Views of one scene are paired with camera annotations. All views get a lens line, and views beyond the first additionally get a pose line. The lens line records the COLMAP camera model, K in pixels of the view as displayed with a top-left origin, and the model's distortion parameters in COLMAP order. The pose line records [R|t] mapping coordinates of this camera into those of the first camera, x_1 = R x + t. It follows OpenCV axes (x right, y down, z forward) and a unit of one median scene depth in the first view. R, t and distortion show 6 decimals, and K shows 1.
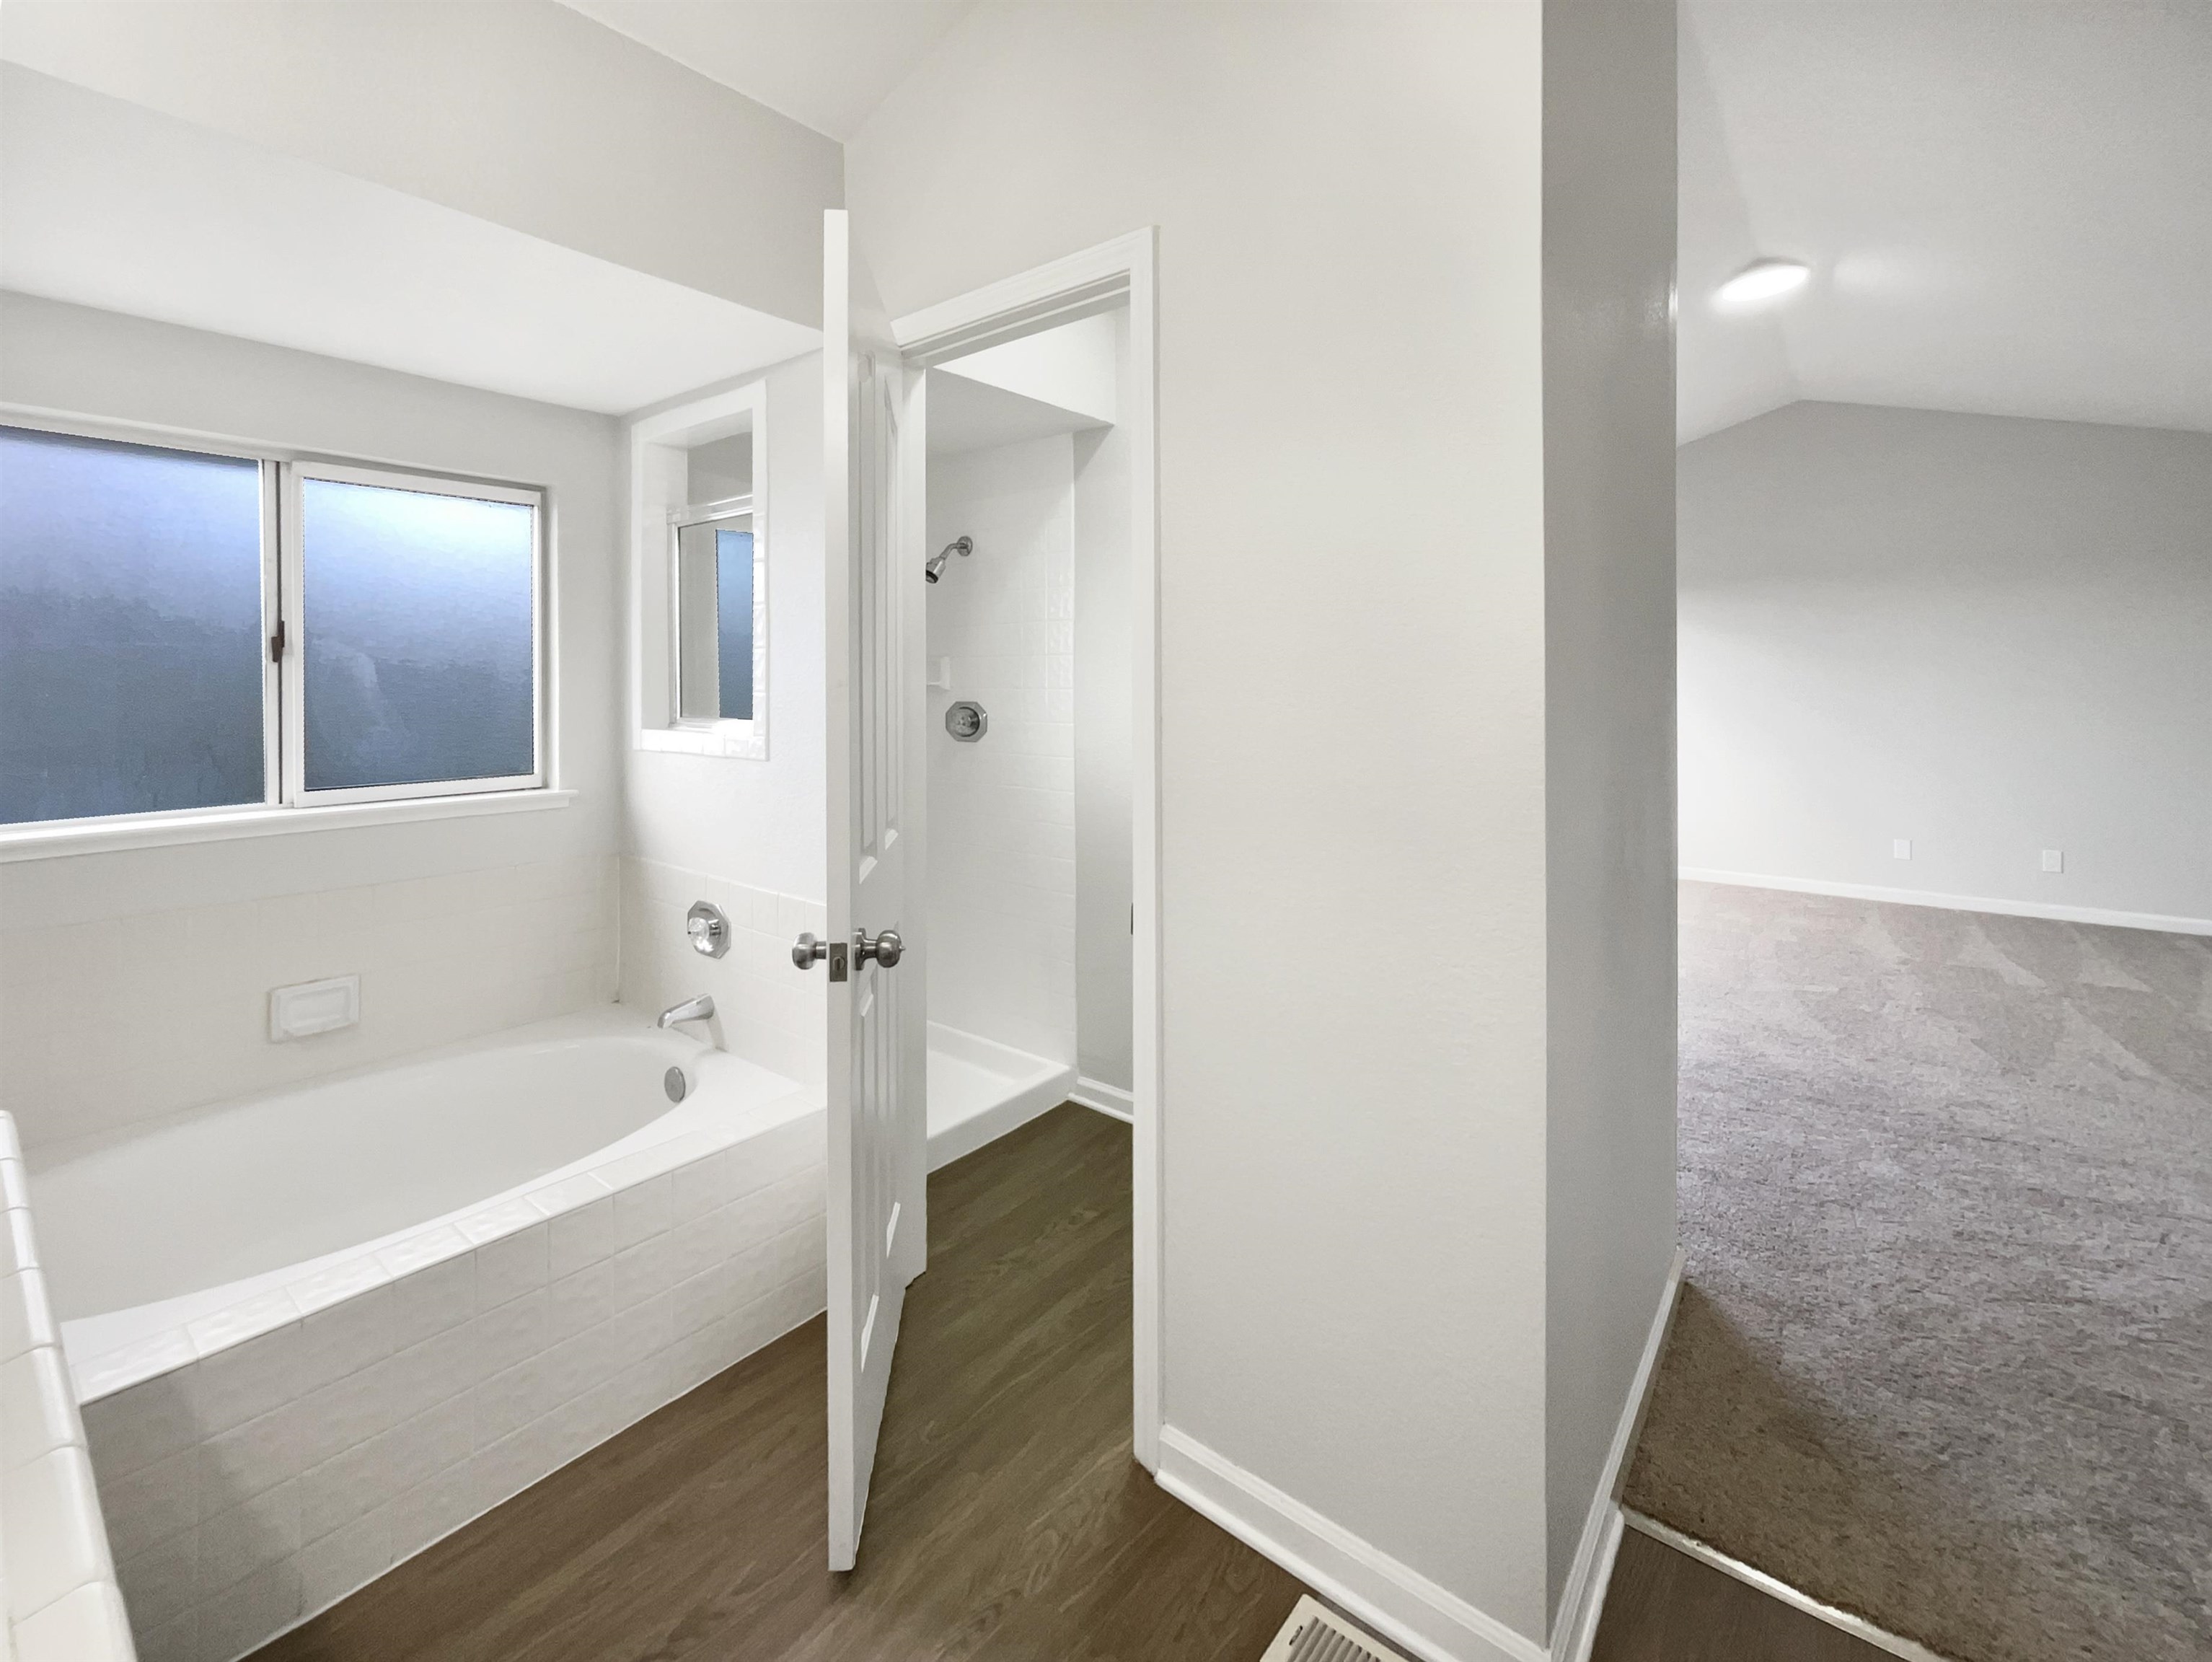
lens RADIAL K [[953.4, 0, 1083.0], [0, 953.4, 674.8], [0, 0, 1]] dist [-0.008077, 0.003986]
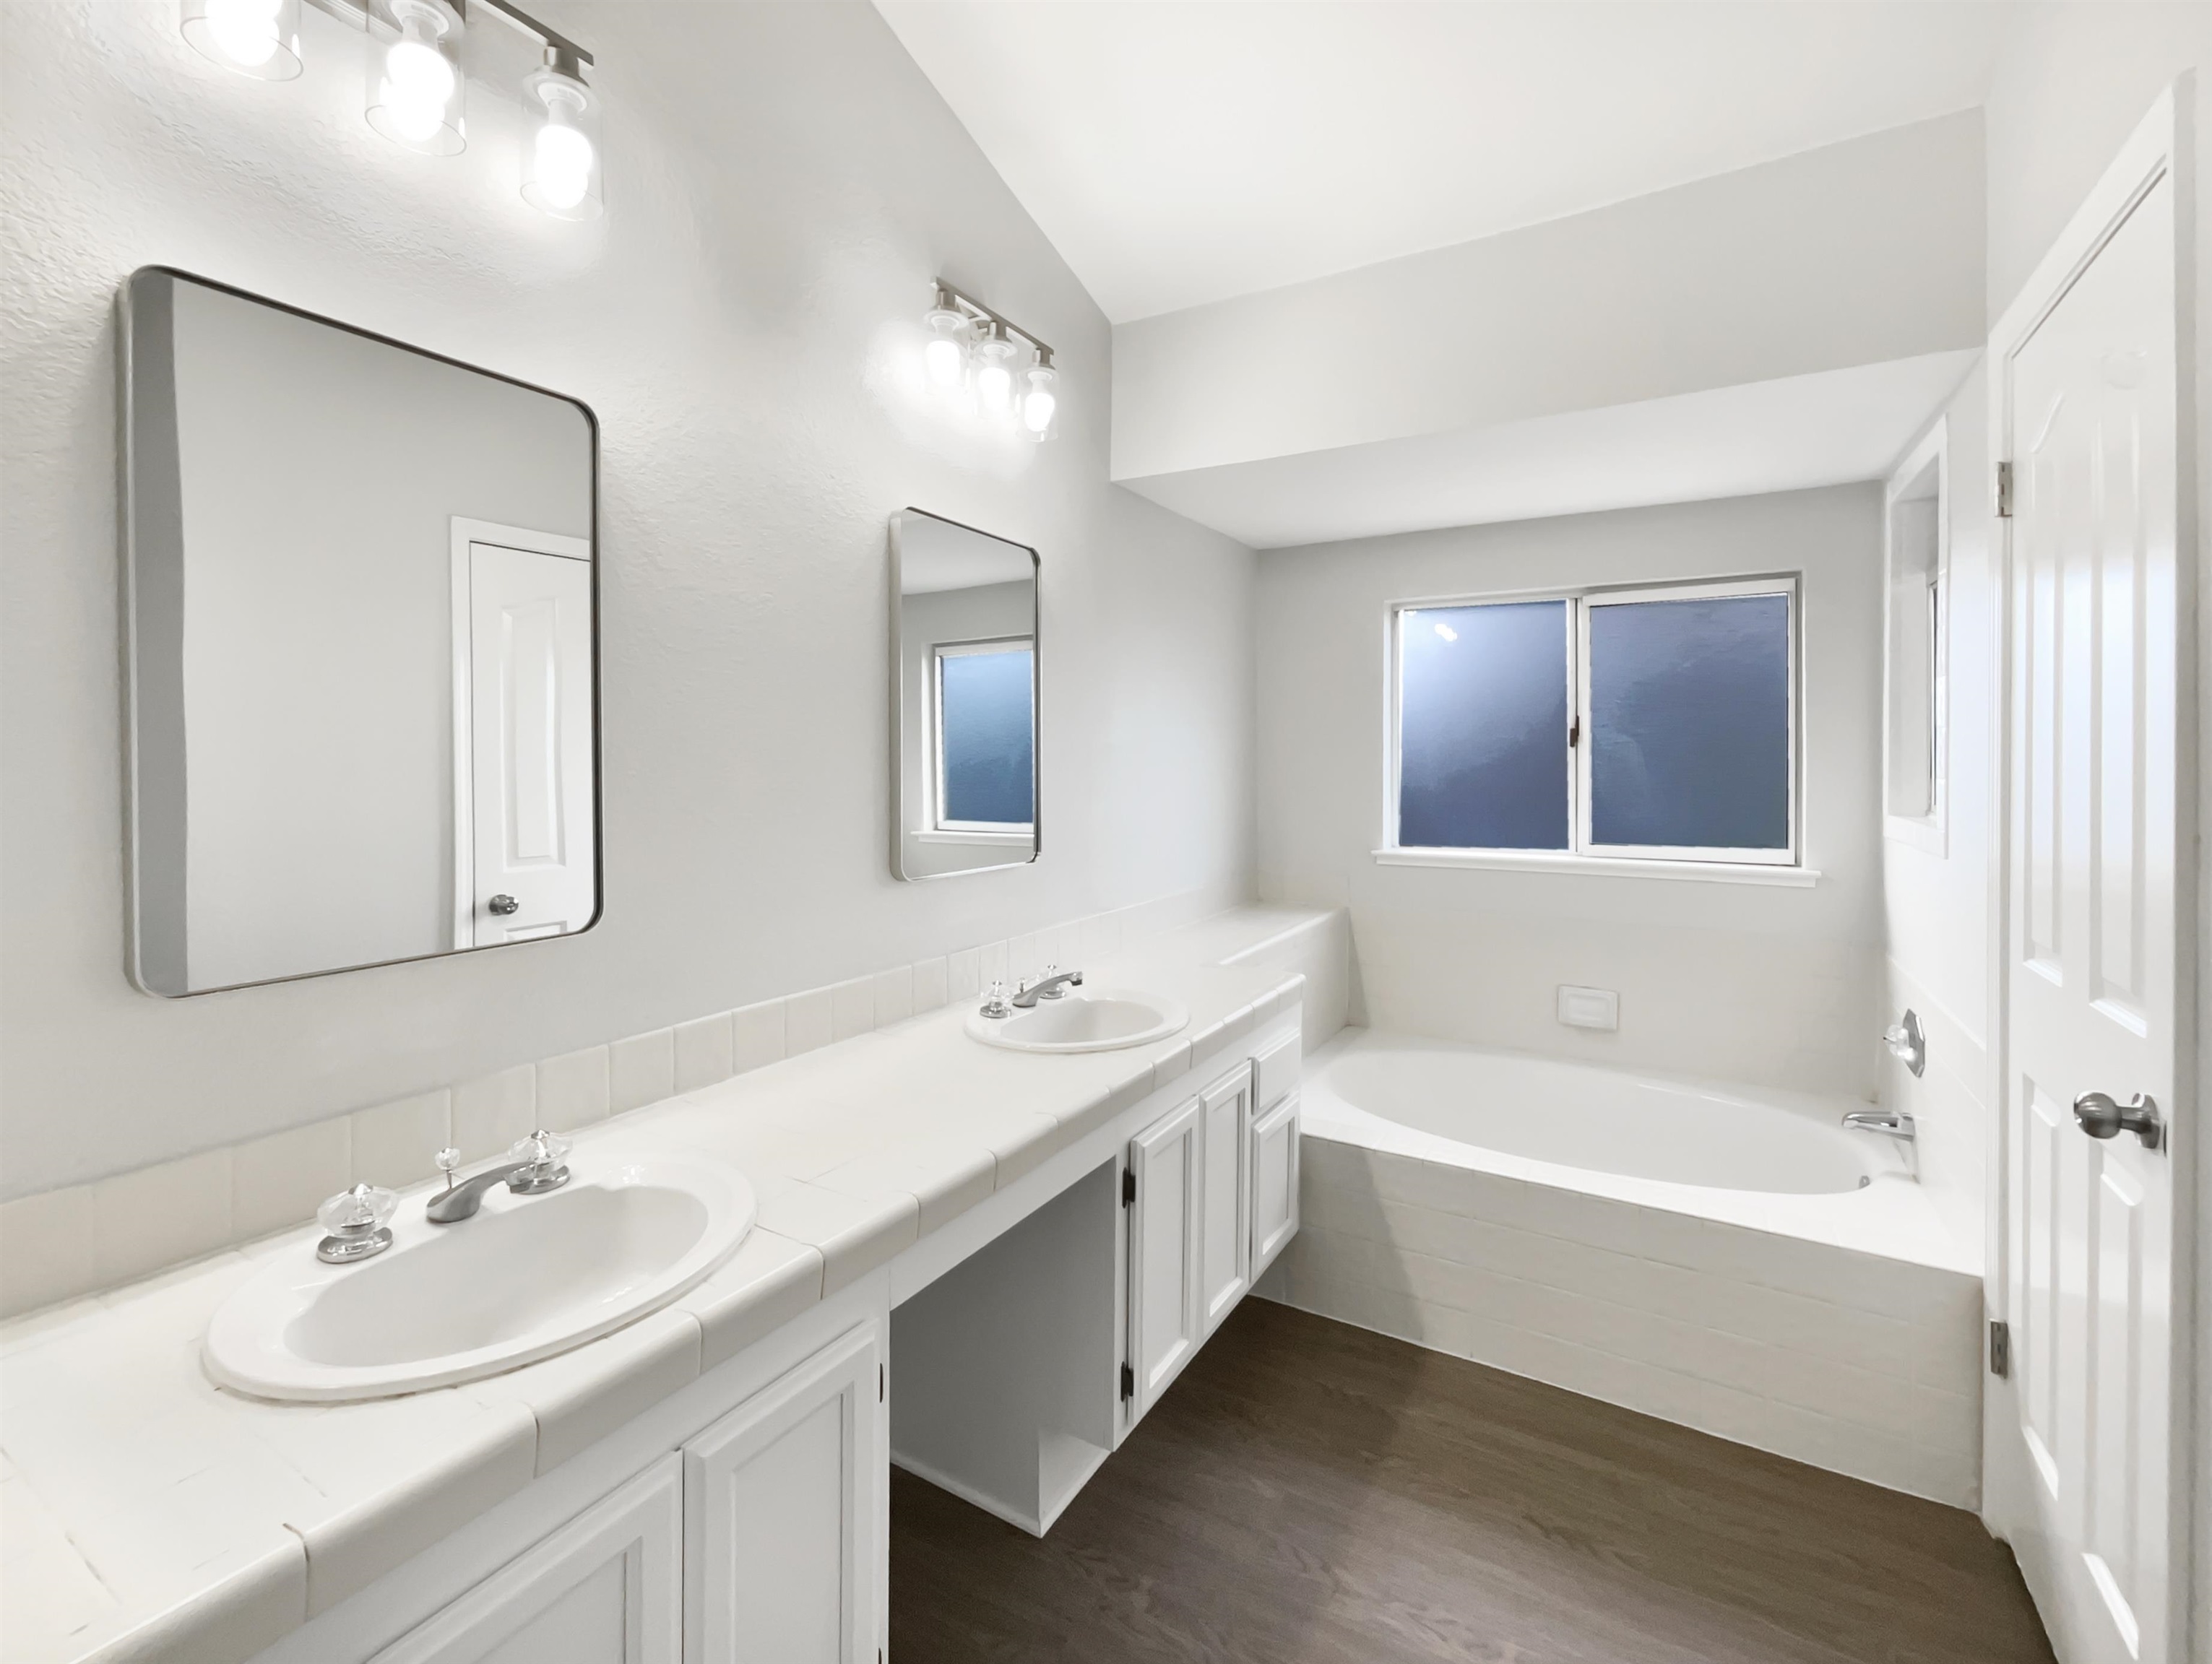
lens RADIAL K [[953.2, 0, 1109.7], [0, 953.2, 760.8], [0, 0, 1]] dist [-0.008077, 0.003986]
pose [[0.177952, 0.008377, -0.984003, 0.437966], [0.005808, 0.999937, 0.009563, -0.012339], [0.984022, -0.007417, 0.177892, 0.128028]]
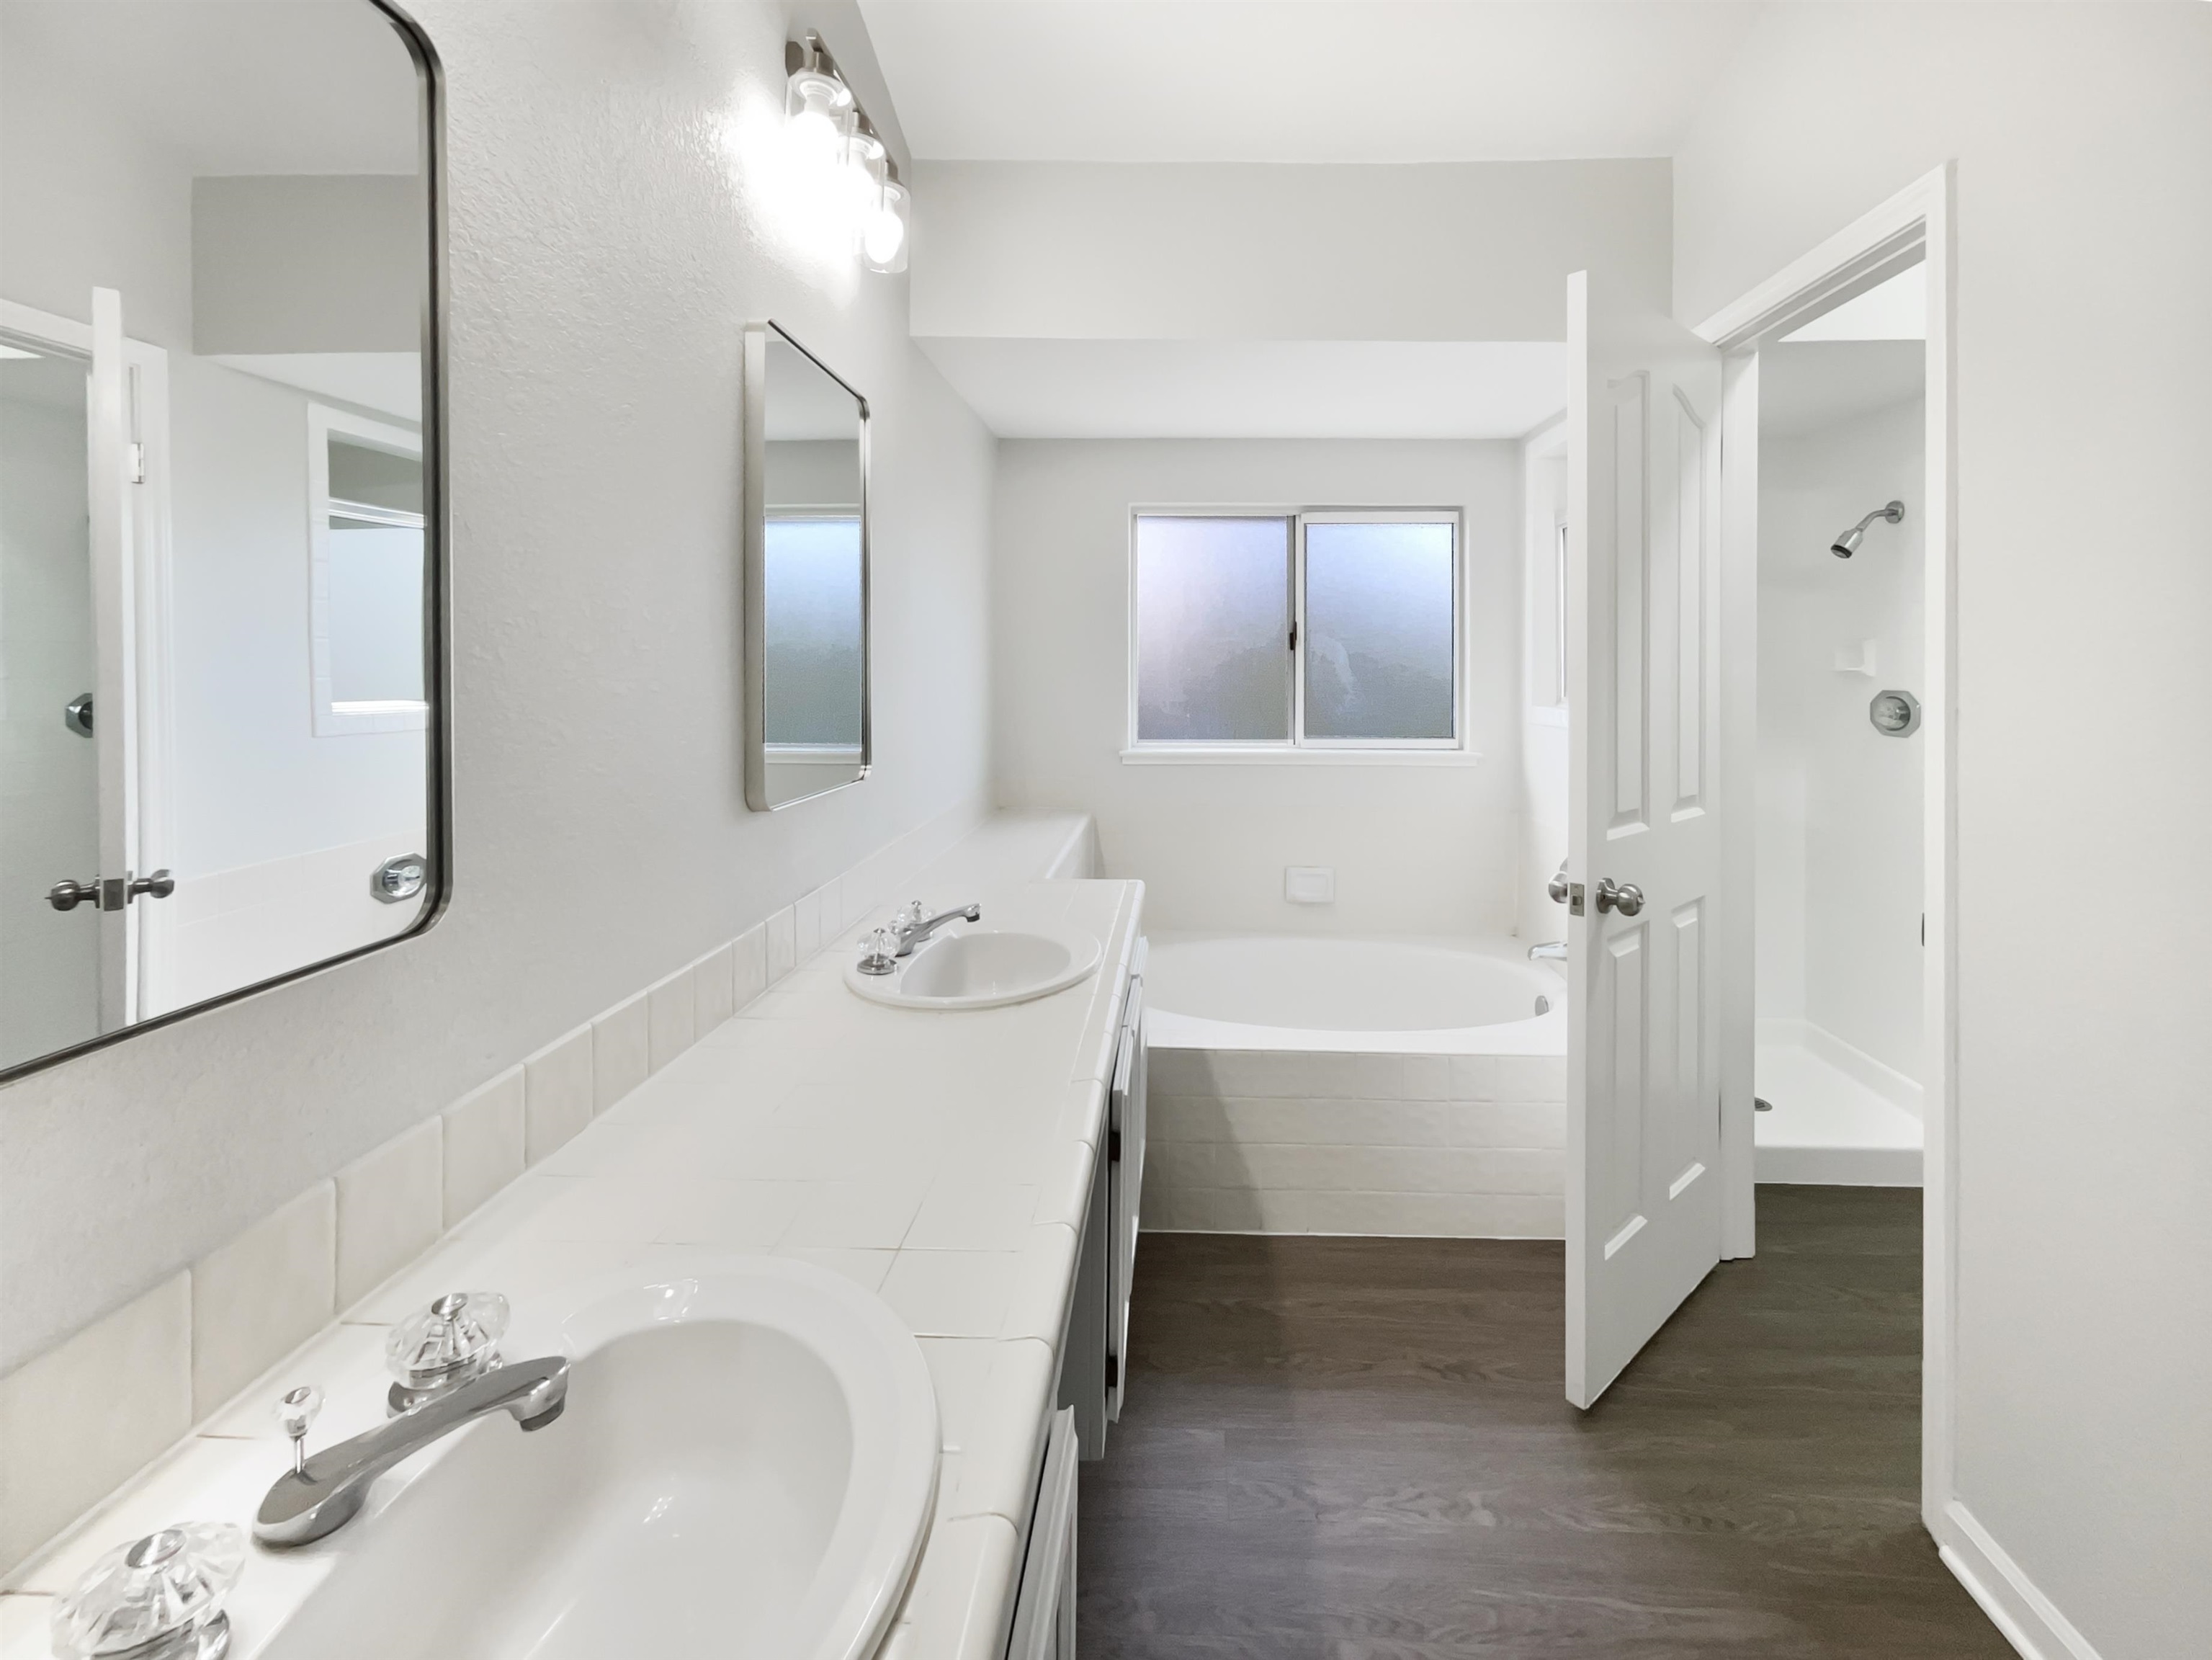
lens RADIAL K [[952.9, 0, 1182.2], [0, 952.9, 663.0], [0, 0, 1]] dist [-0.000427, 0.001602]
pose [[0.632054, 0.006535, -0.774896, 0.239831], [-0.001777, 0.999974, 0.006984, -0.003170], [0.774922, -0.003037, 0.632050, -0.098362]]
